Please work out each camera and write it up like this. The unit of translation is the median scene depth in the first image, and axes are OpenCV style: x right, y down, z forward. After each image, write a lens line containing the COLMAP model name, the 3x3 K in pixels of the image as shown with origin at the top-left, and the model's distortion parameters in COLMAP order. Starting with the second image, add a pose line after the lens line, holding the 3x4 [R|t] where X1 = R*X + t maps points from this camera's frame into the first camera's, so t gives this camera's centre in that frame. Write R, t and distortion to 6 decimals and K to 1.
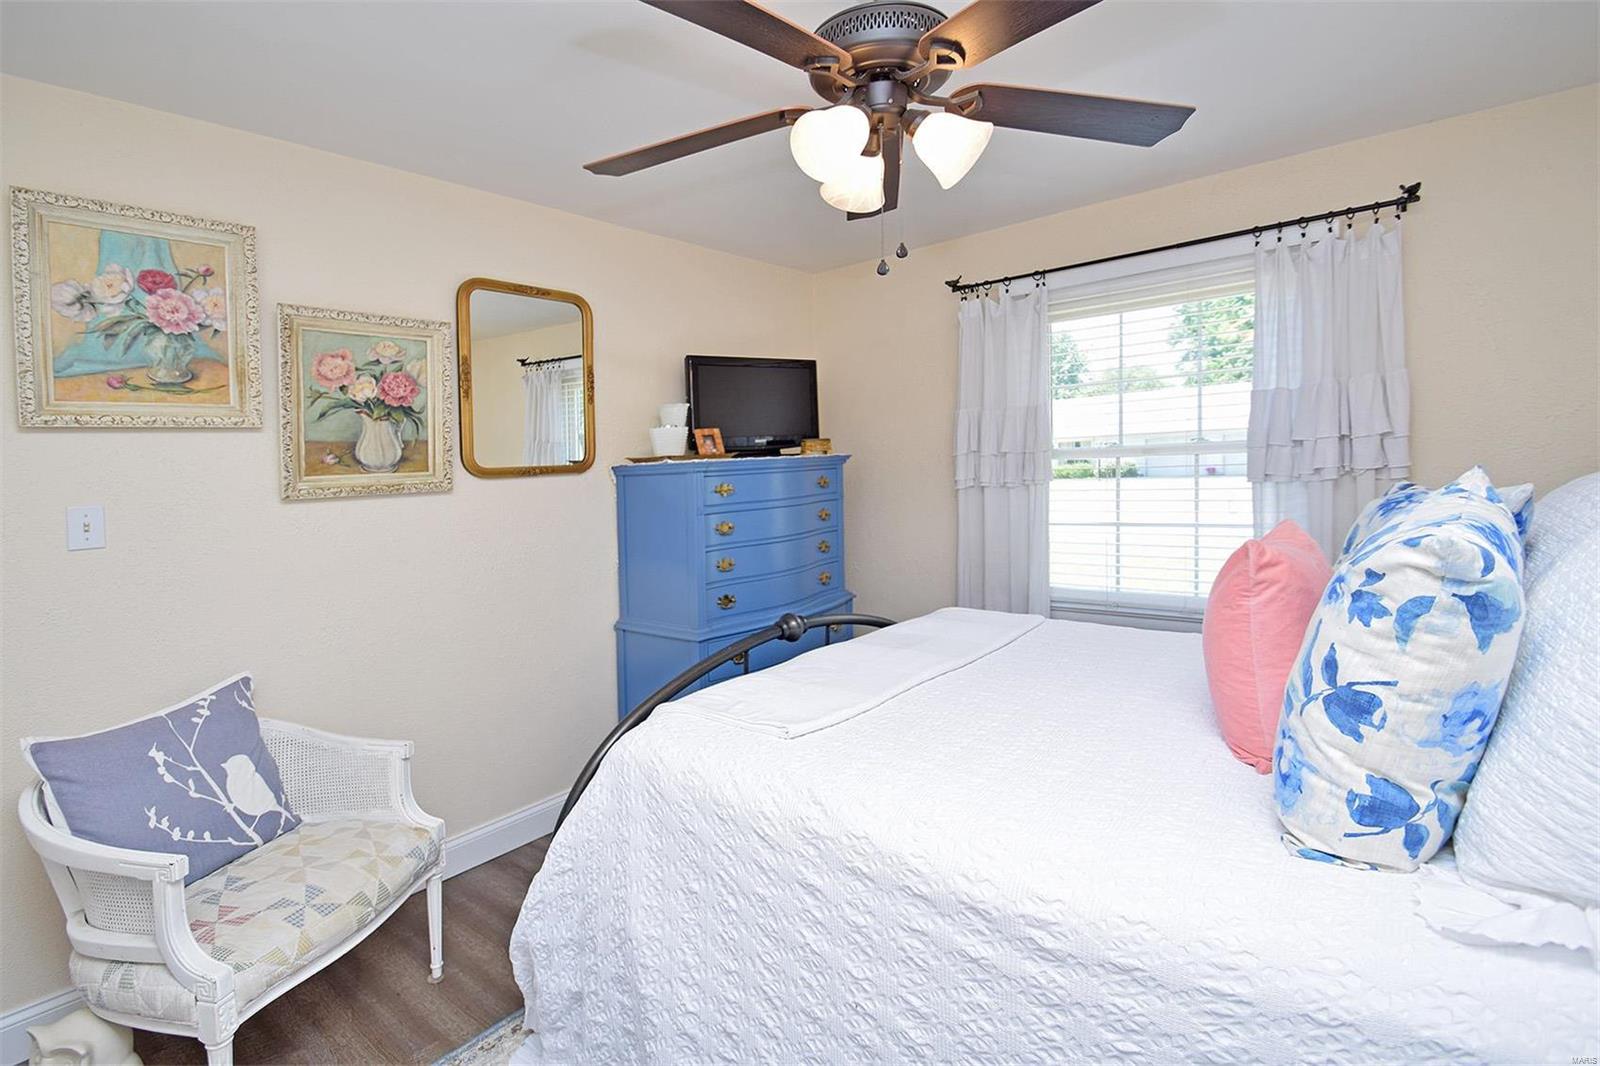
lens RADIAL K [[758.9, 0, 801.2], [0, 758.9, 493.1], [0, 0, 1]] dist [-0.000787, -0.000375]
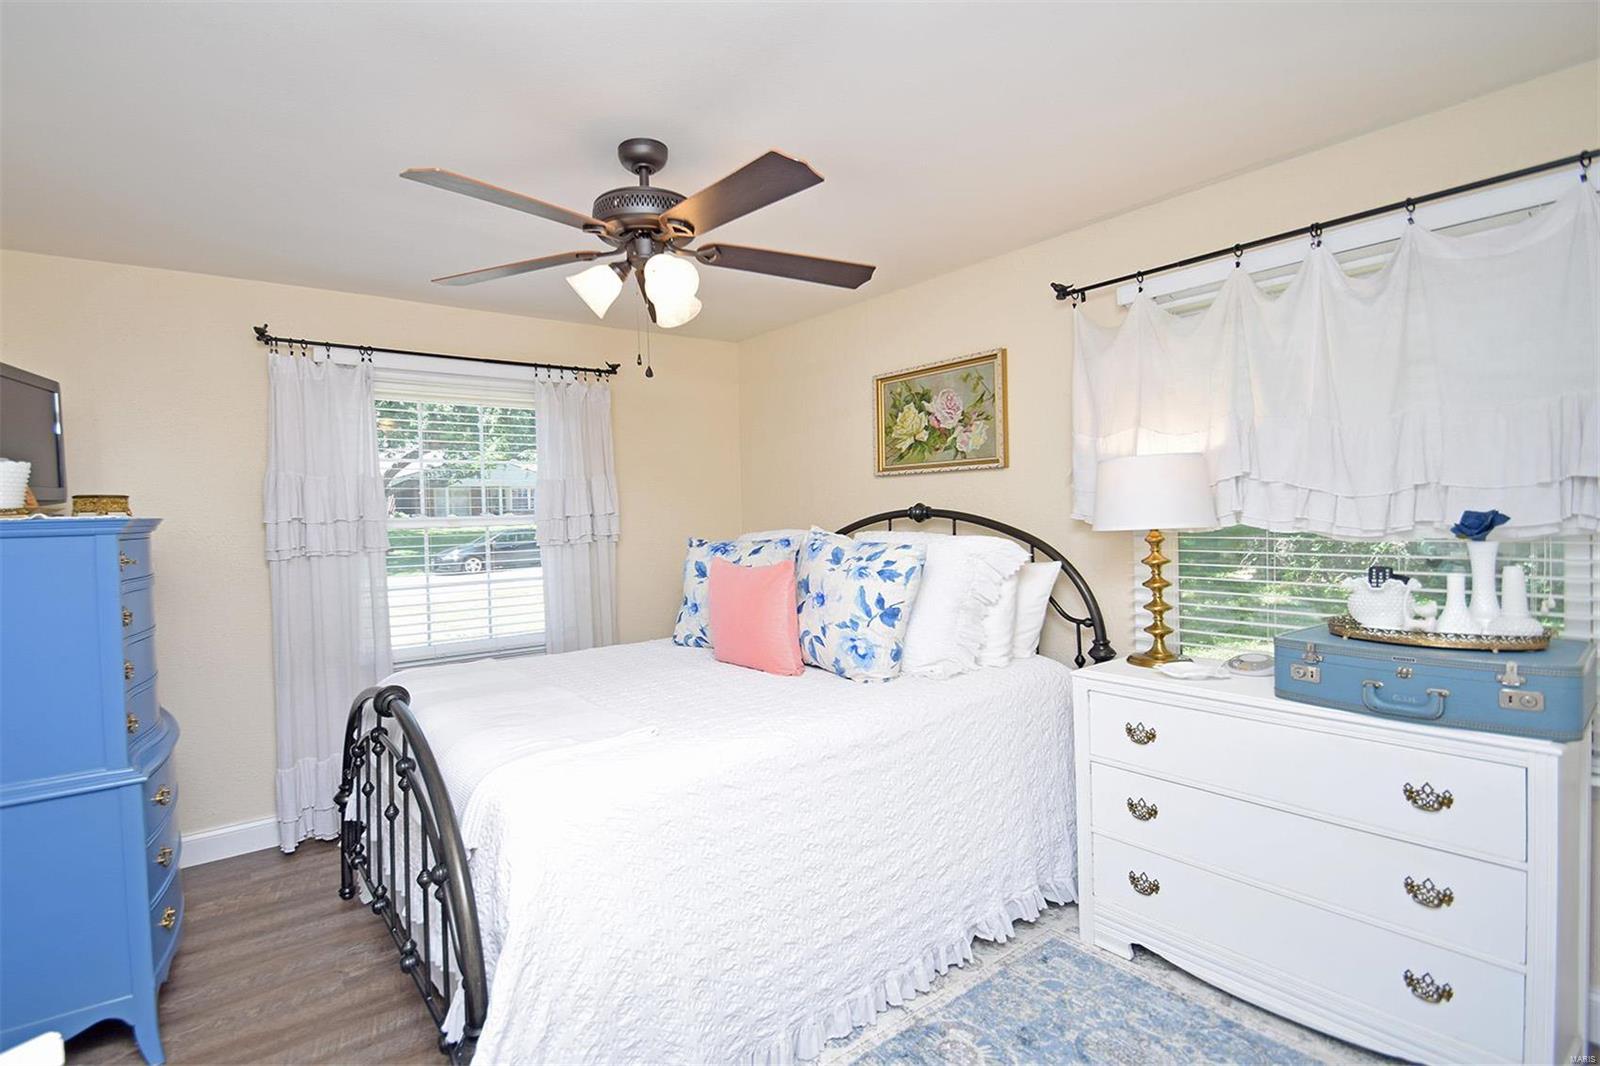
lens RADIAL K [[750.4, 0, 761.2], [0, 750.4, 533.1], [0, 0, 1]] dist [0.000565, -0.000443]
pose [[0.243338, 0.011460, 0.969874, -0.867029], [0.051342, 0.998376, -0.024678, 0.023427], [-0.968582, 0.055801, 0.242354, 0.384788]]
